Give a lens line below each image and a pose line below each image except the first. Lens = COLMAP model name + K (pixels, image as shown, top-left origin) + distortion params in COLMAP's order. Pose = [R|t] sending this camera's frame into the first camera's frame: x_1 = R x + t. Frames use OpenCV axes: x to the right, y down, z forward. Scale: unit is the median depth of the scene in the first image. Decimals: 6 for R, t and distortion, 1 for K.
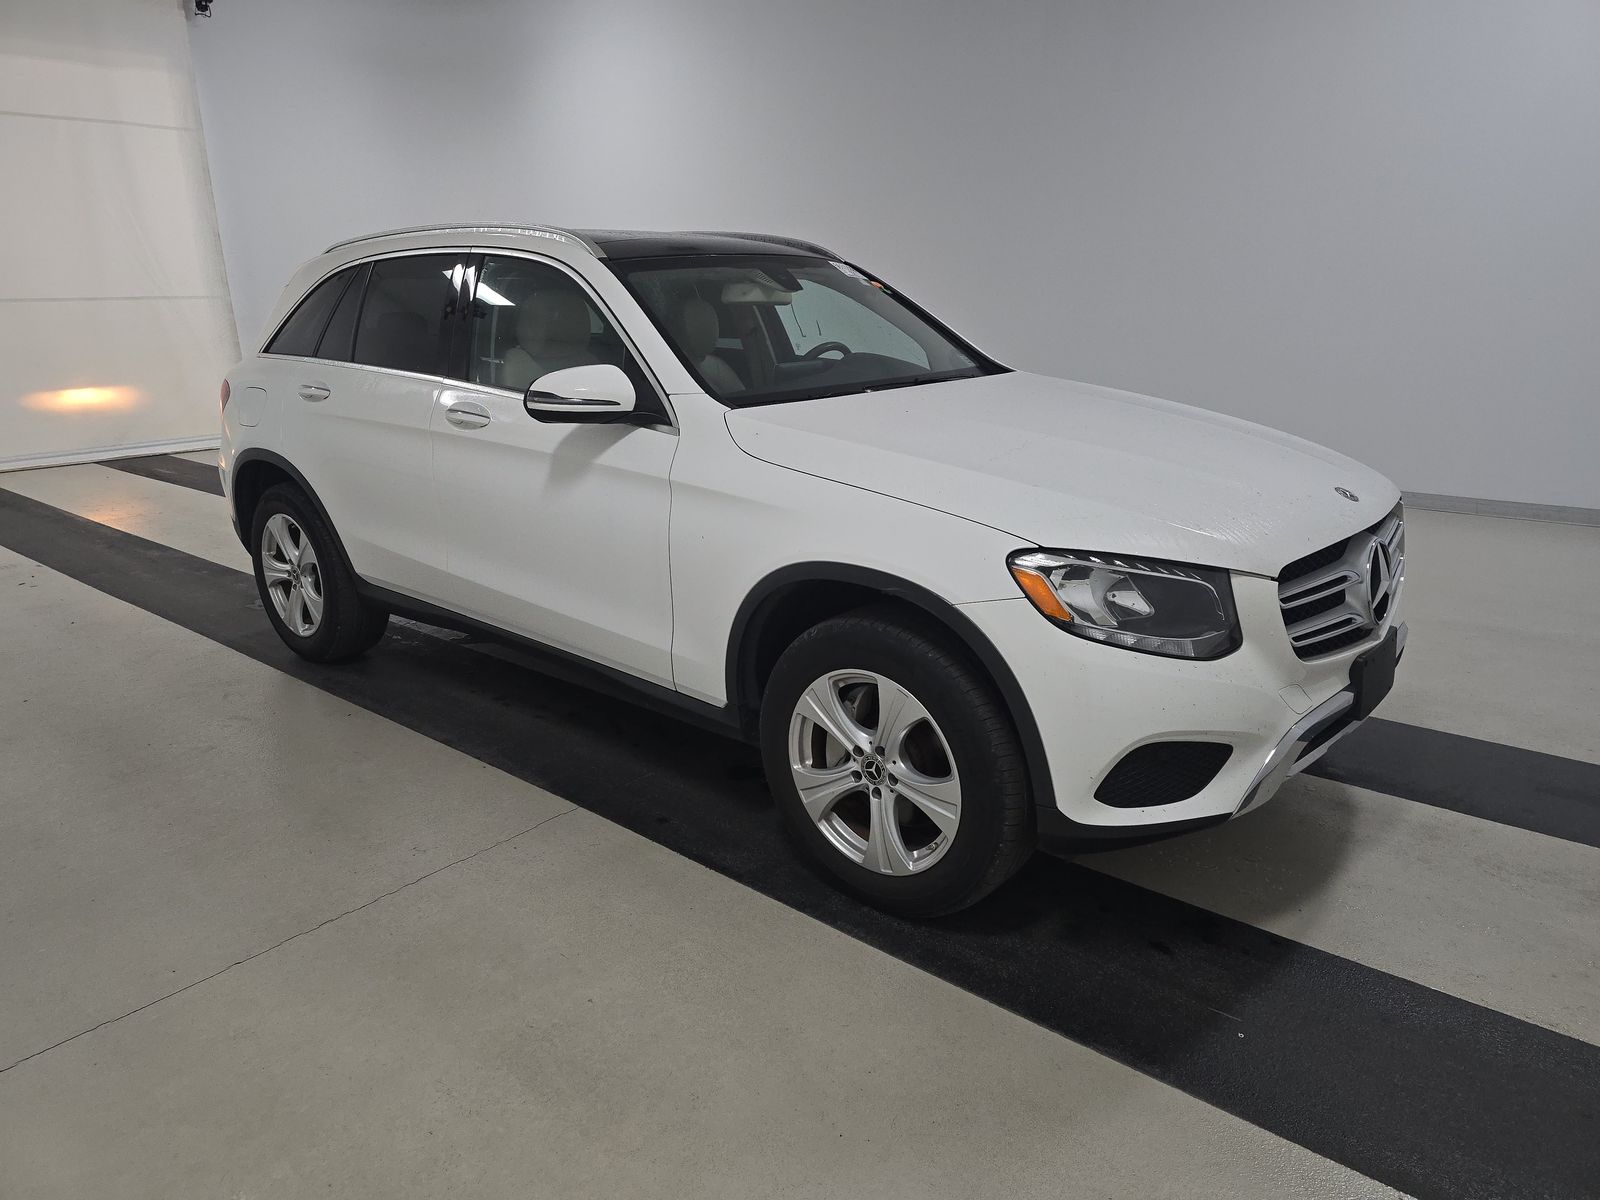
lens RADIAL K [[1066.7, 0, 800.0], [0, 1066.7, 600.0], [0, 0, 1]] dist [-0.003836, -0.003884]
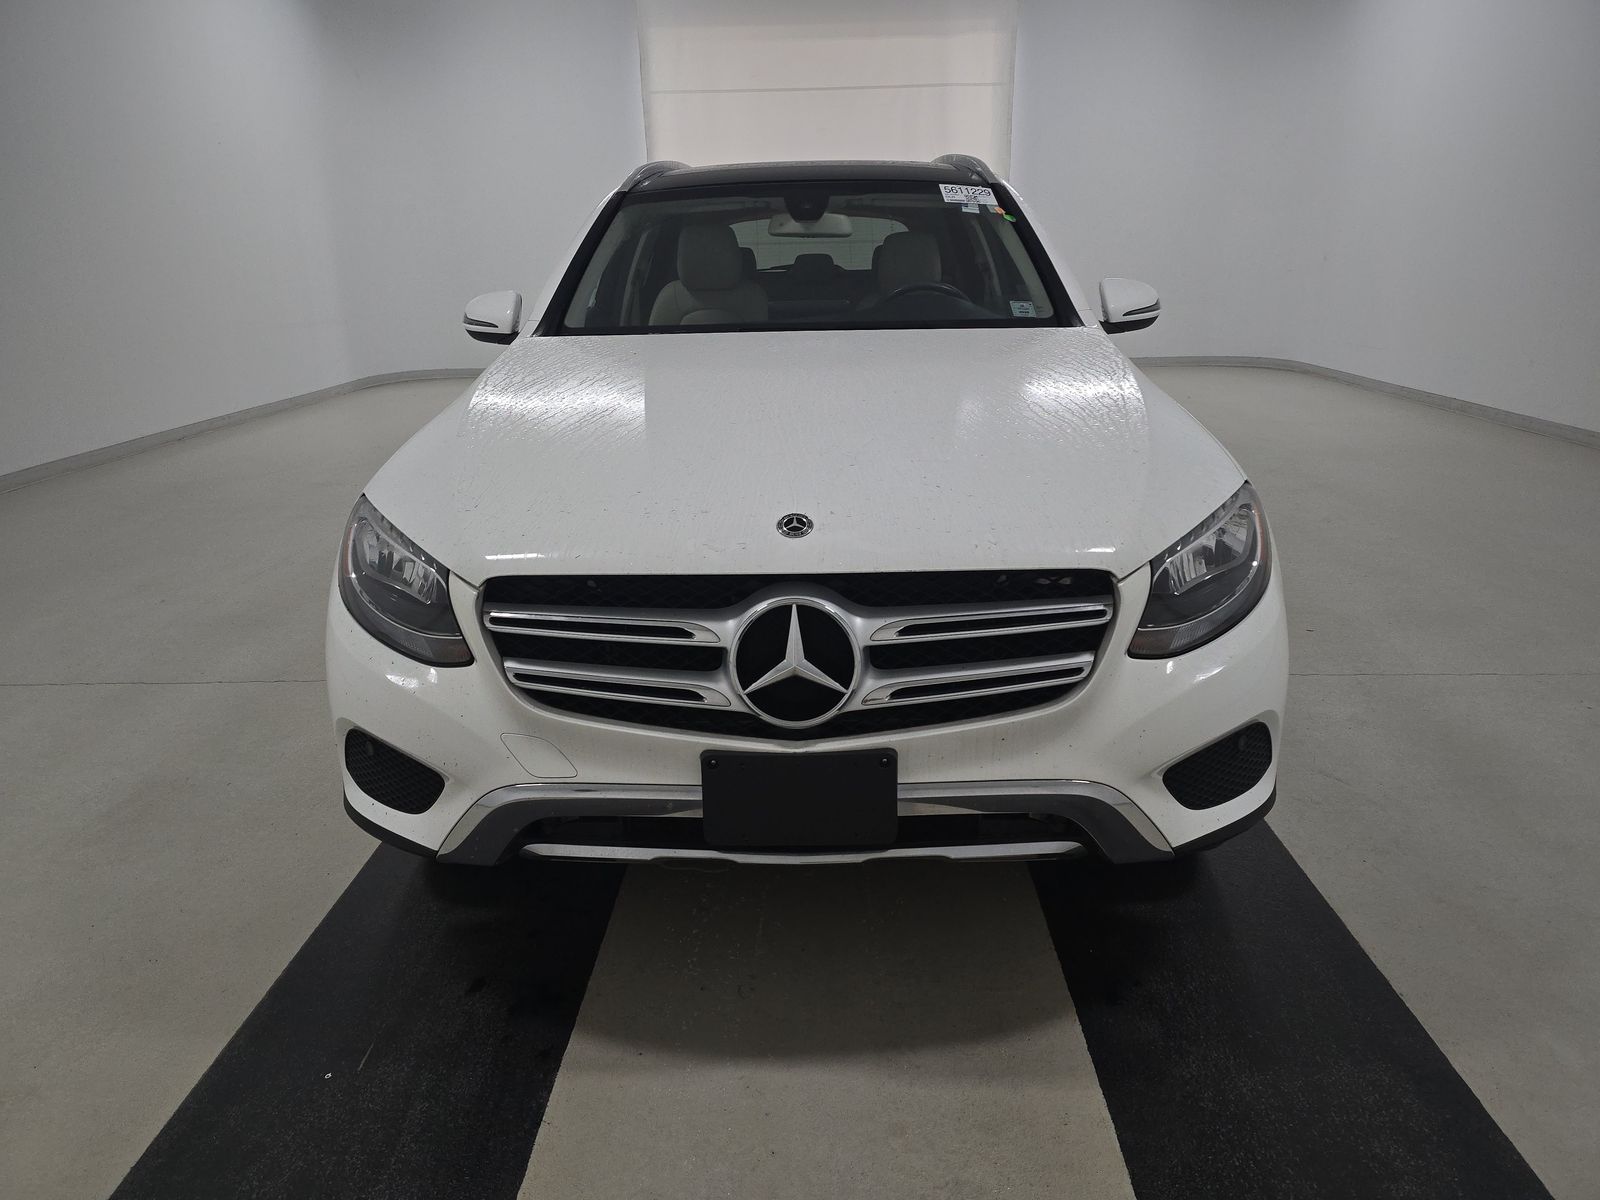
lens RADIAL K [[1082.6, 0, 800.0], [0, 1082.6, 600.0], [0, 0, 1]] dist [-0.005461, -0.001254]
pose [[0.634564, 0.233658, -0.736703, 0.895325], [-0.199724, 0.970404, 0.135746, -0.122819], [0.746618, 0.060998, 0.662451, 0.495000]]
